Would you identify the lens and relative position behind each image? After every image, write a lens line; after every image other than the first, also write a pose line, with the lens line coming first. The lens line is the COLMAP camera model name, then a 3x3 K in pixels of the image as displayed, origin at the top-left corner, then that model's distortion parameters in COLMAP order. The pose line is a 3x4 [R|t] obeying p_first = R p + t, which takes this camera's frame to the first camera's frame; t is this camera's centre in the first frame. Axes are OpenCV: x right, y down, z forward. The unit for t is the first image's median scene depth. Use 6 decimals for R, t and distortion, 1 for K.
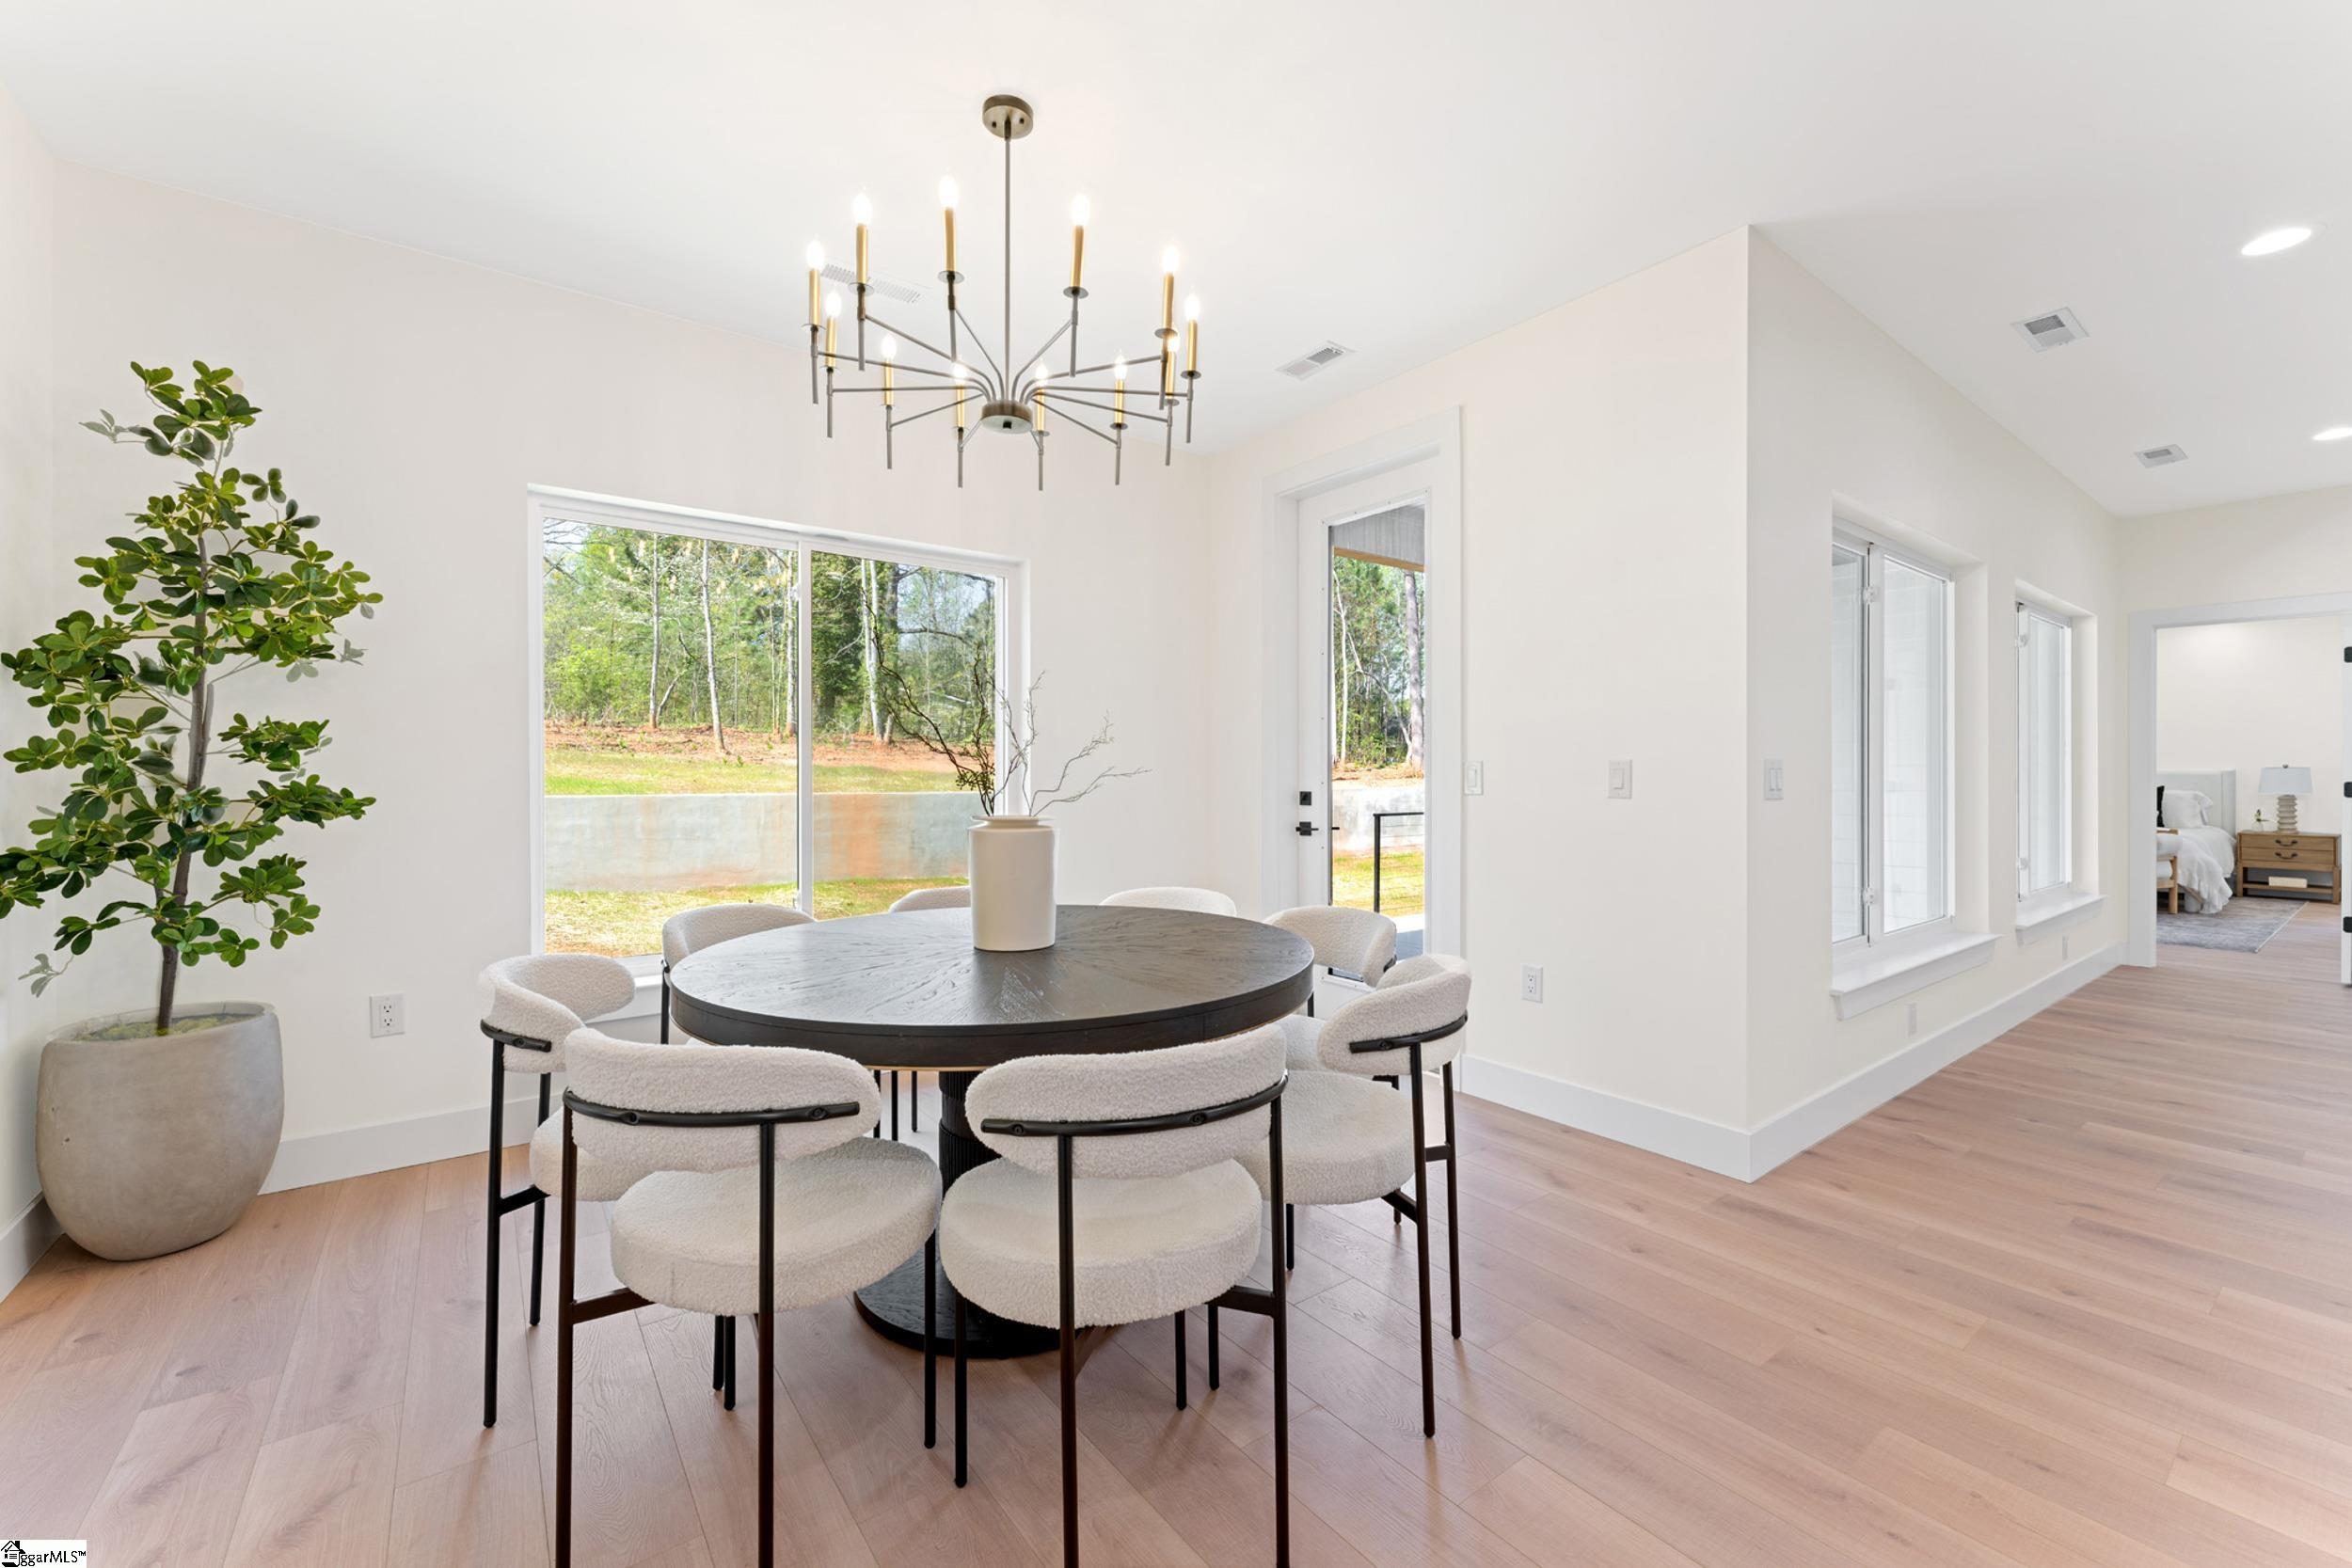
lens RADIAL K [[964.1, 0, 1180.8], [0, 964.1, 778.7], [0, 0, 1]] dist [0.000472, 0.000171]
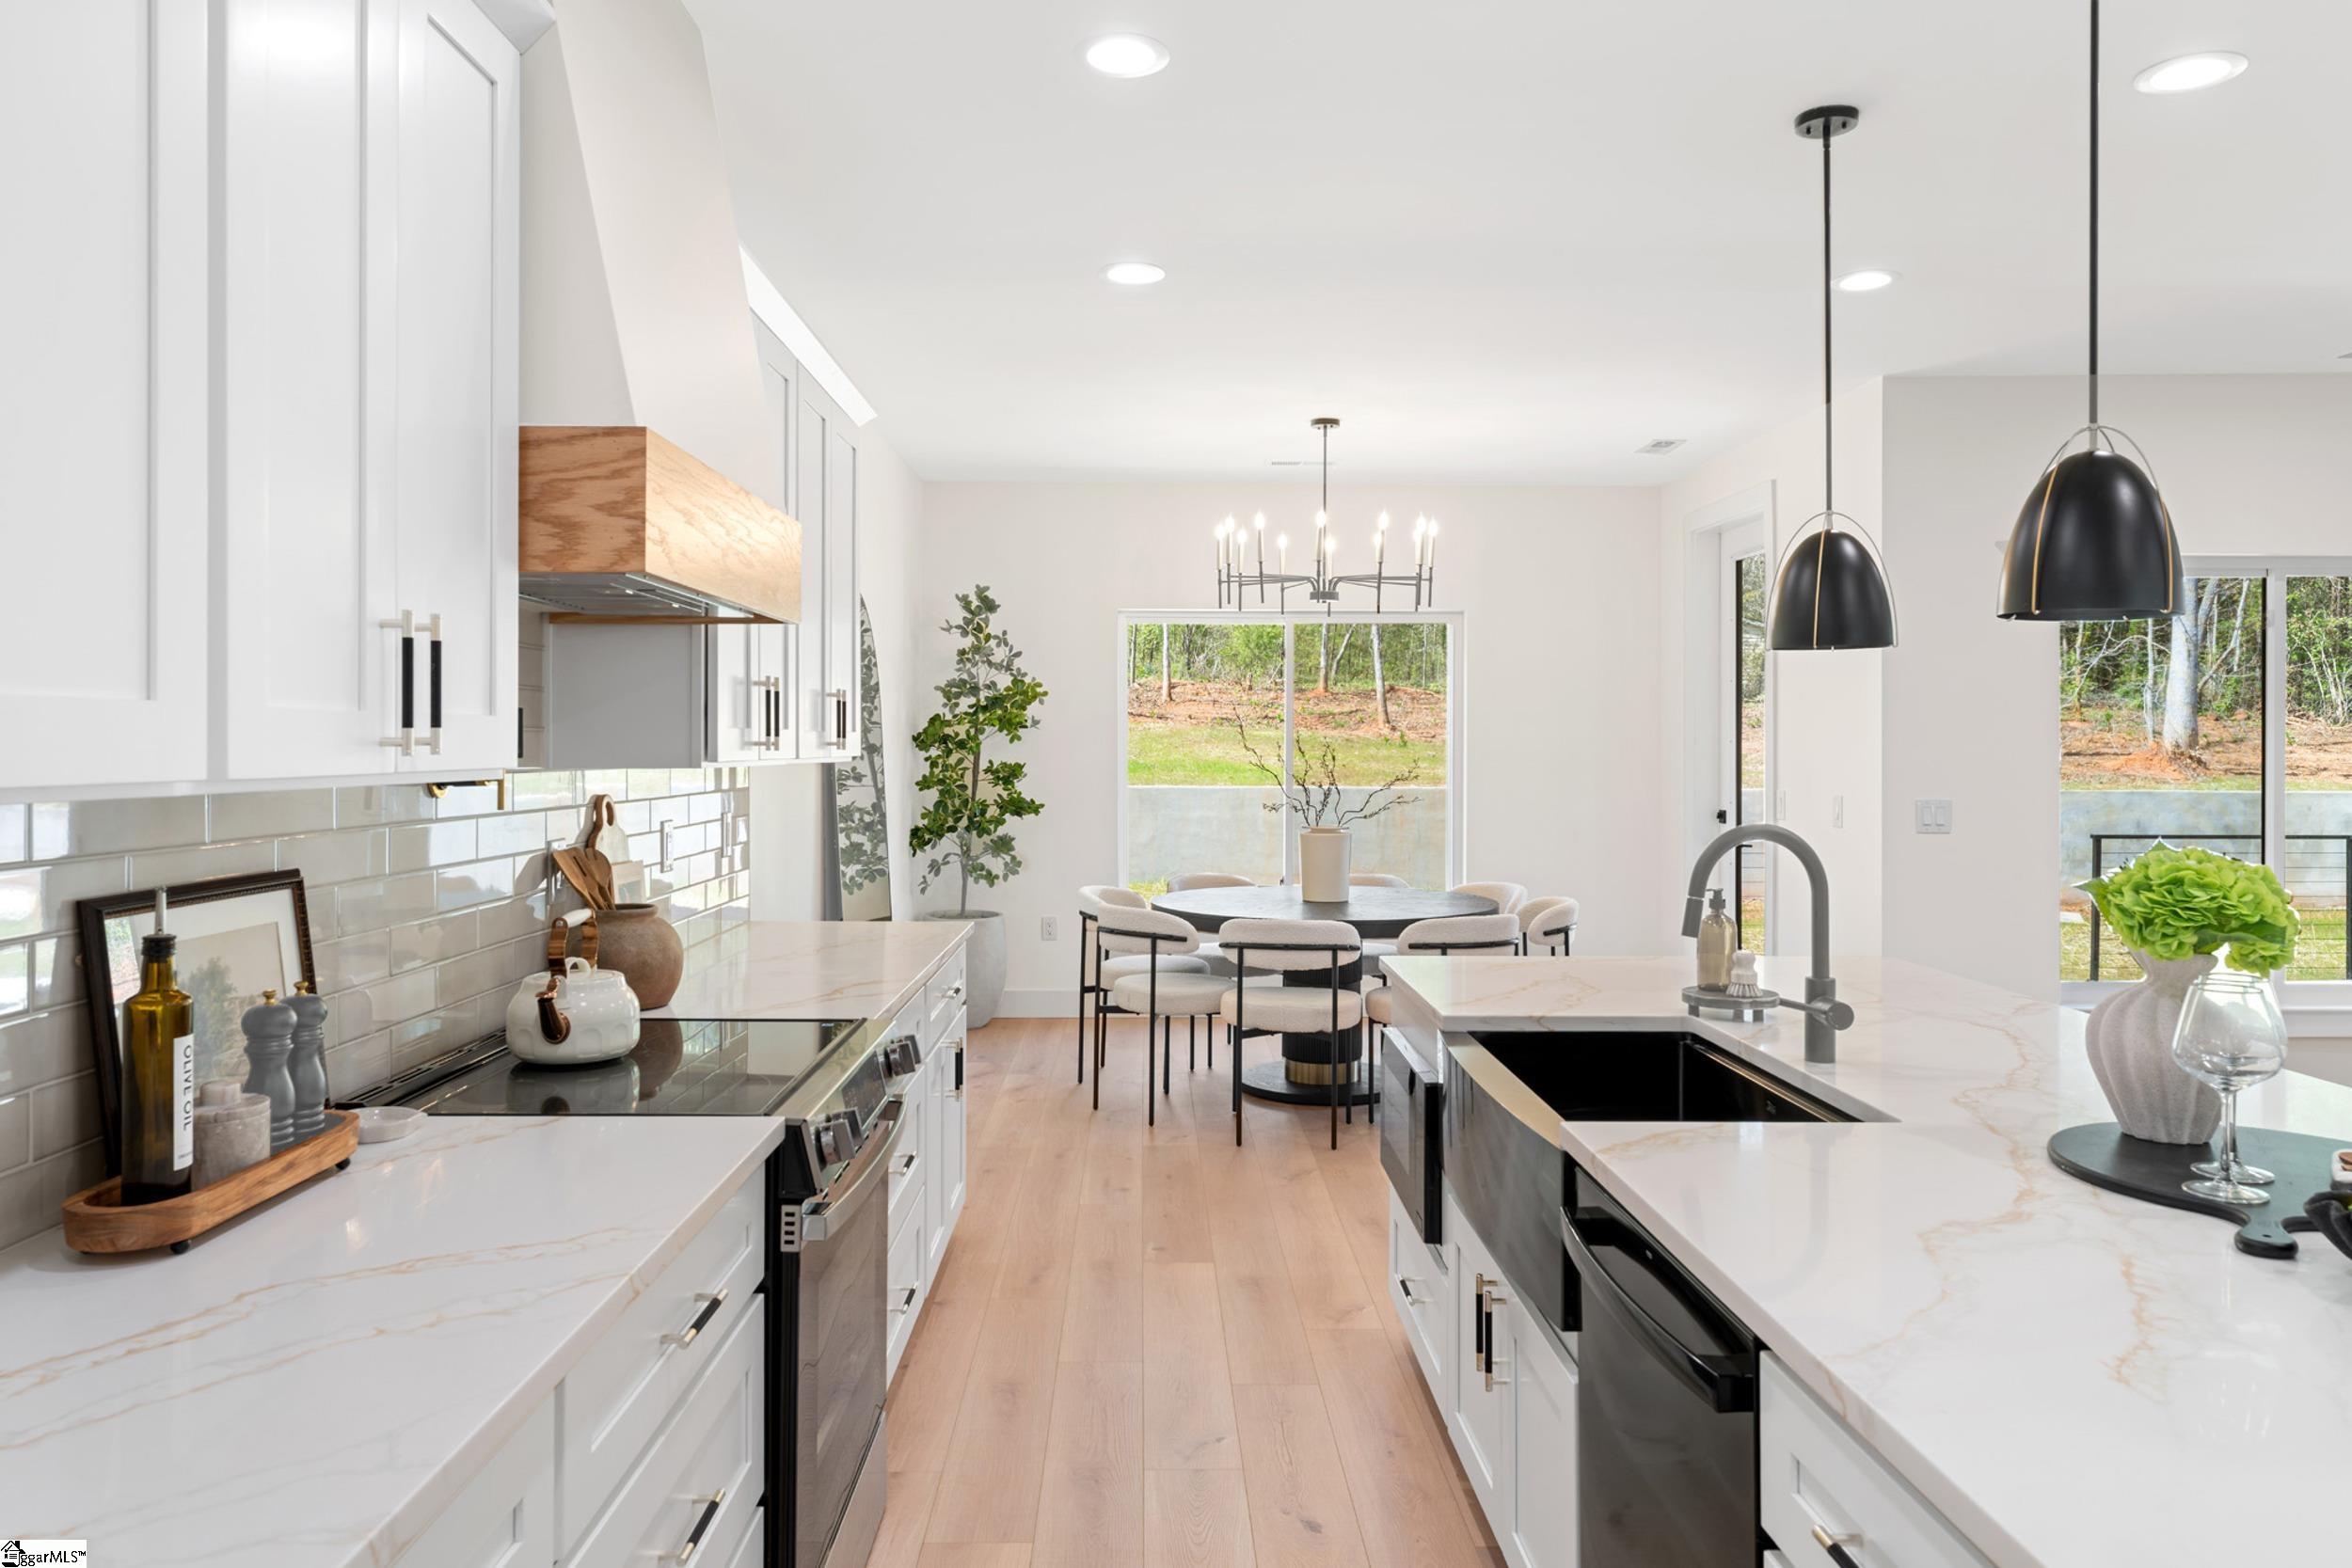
lens RADIAL K [[1579.1, 0, 1186.2], [0, 1579.1, 761.7], [0, 0, 1]] dist [-0.007618, -0.002031]
pose [[0.820117, 0.010665, -0.572096, 1.179887], [-0.006183, 0.999933, 0.009778, -0.098679], [0.572162, -0.004482, 0.820128, -1.399357]]
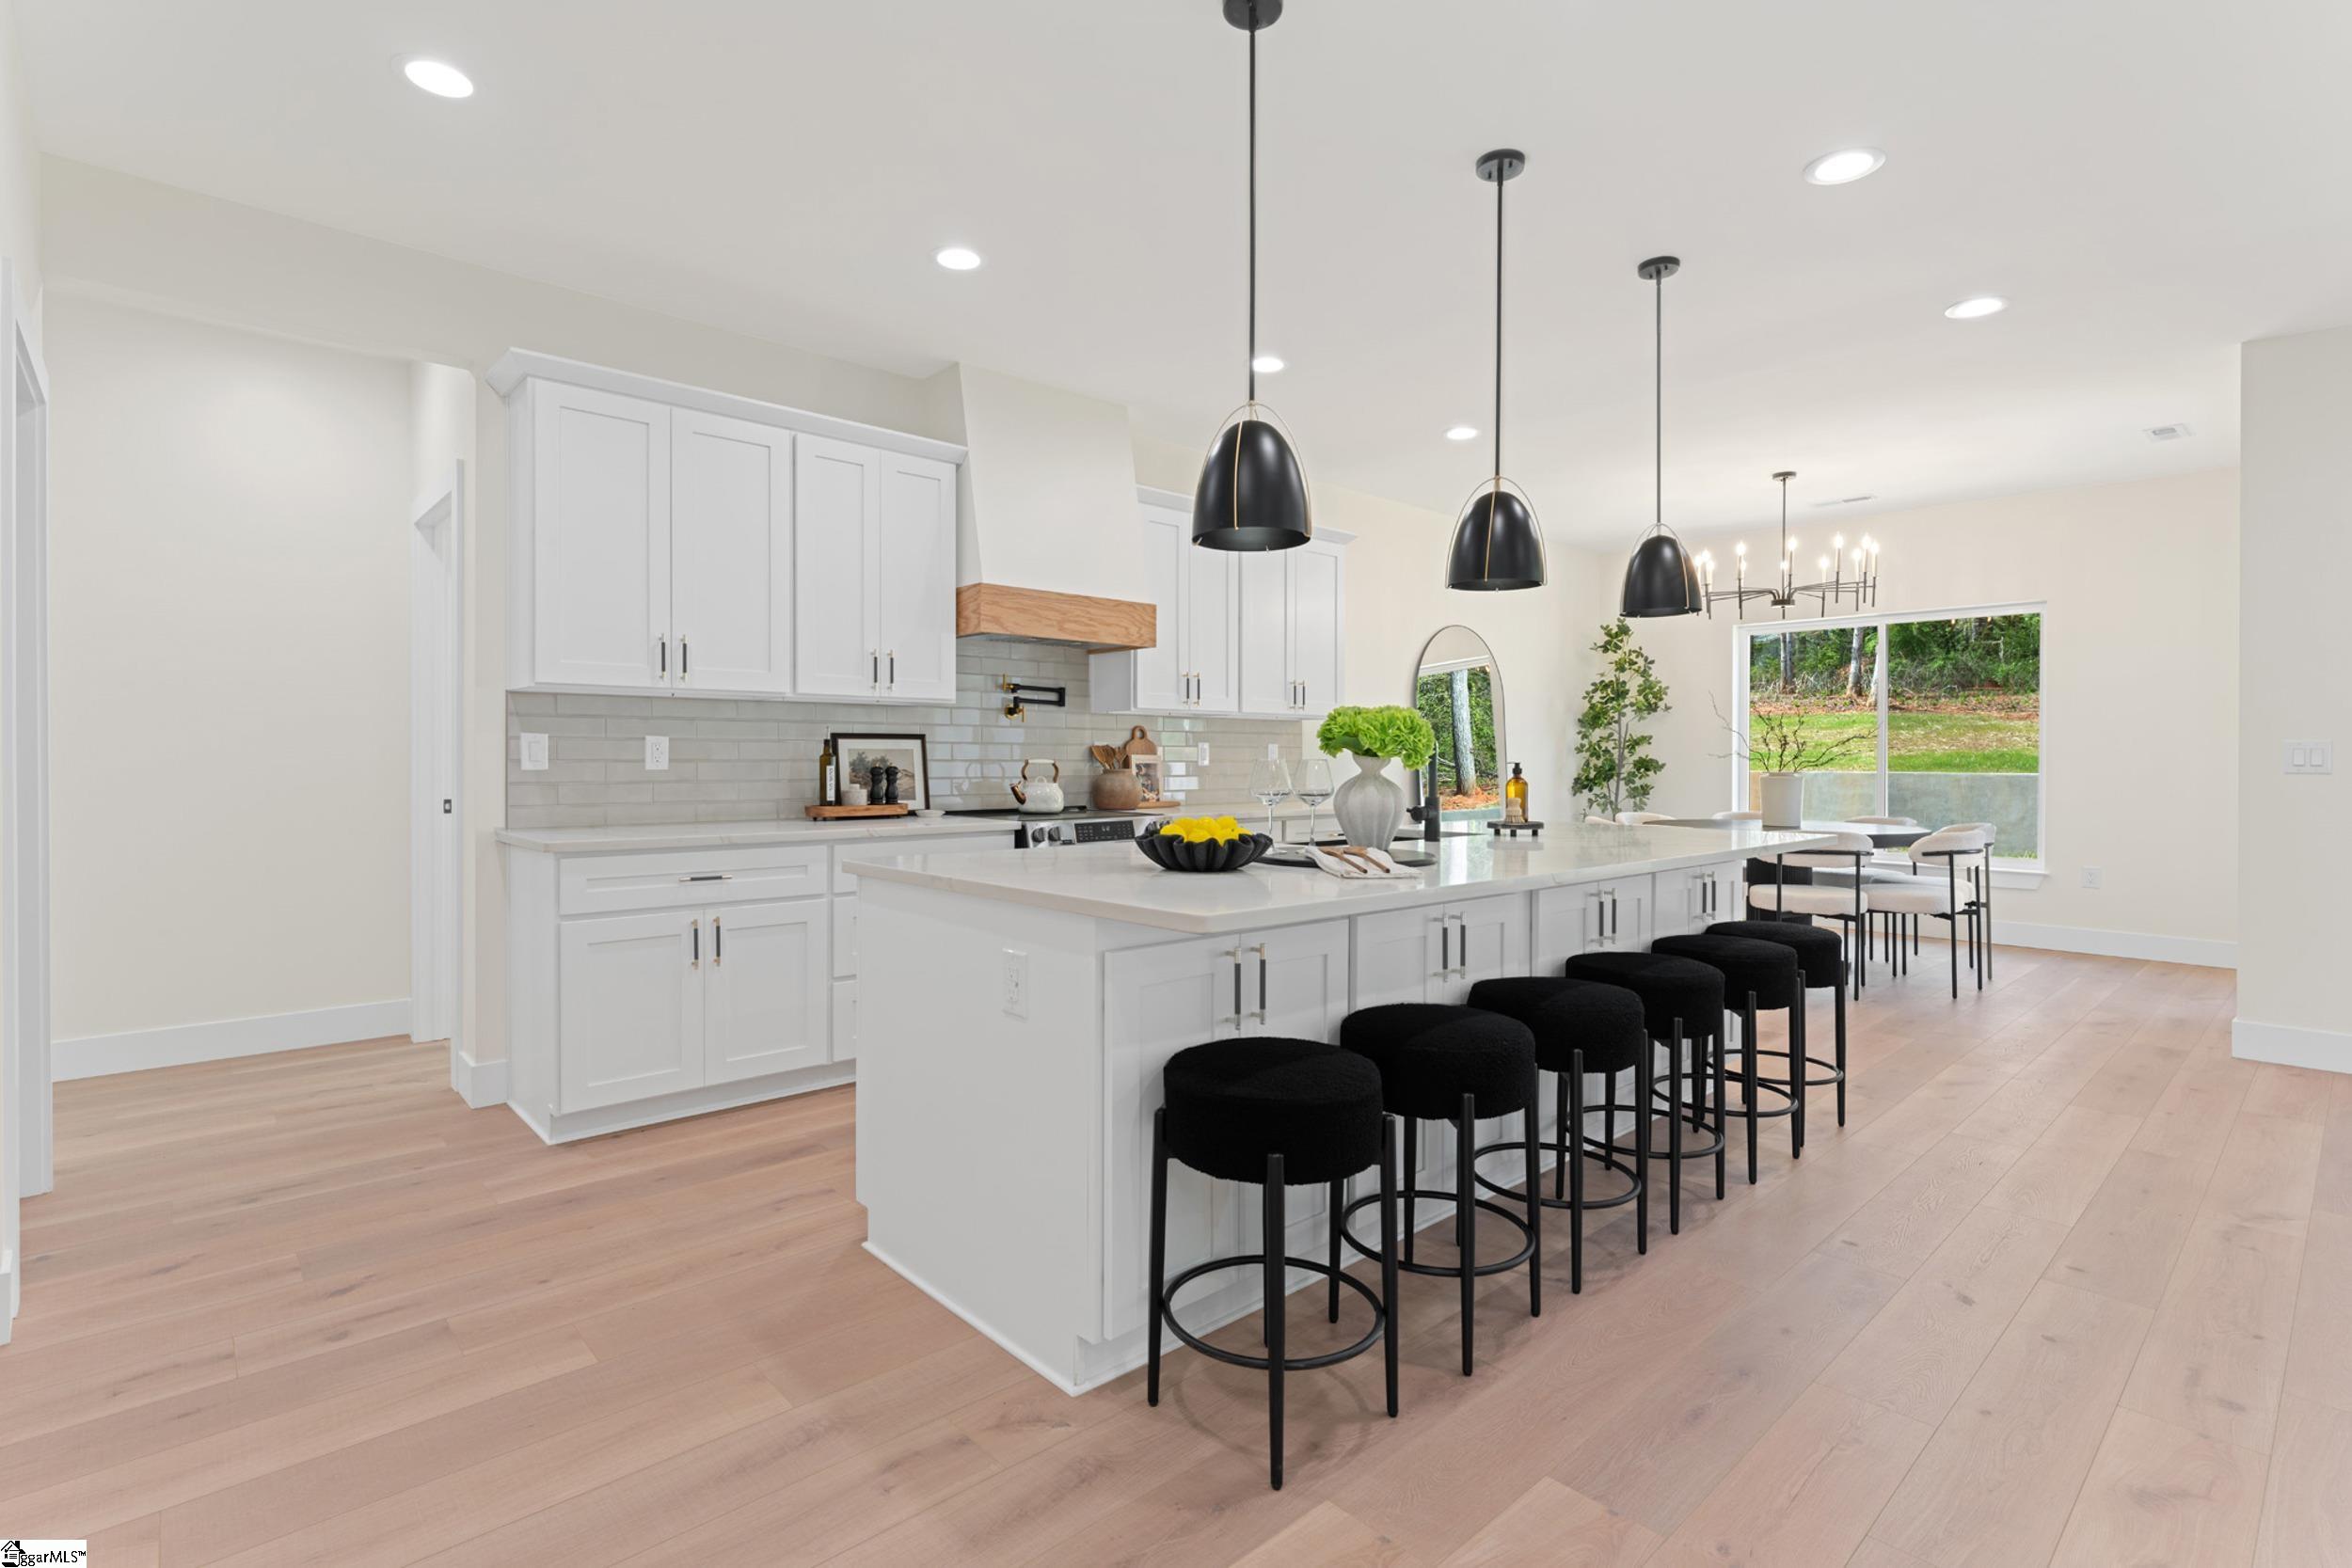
lens RADIAL K [[1107.8, 0, 1163.5], [0, 1107.8, 757.6], [0, 0, 1]] dist [-0.004168, -0.000985]
pose [[0.096833, 0.003120, -0.995296, 2.247221], [-0.006144, 0.999978, 0.002537, 0.004908], [0.995282, 0.005870, 0.096850, -0.735947]]
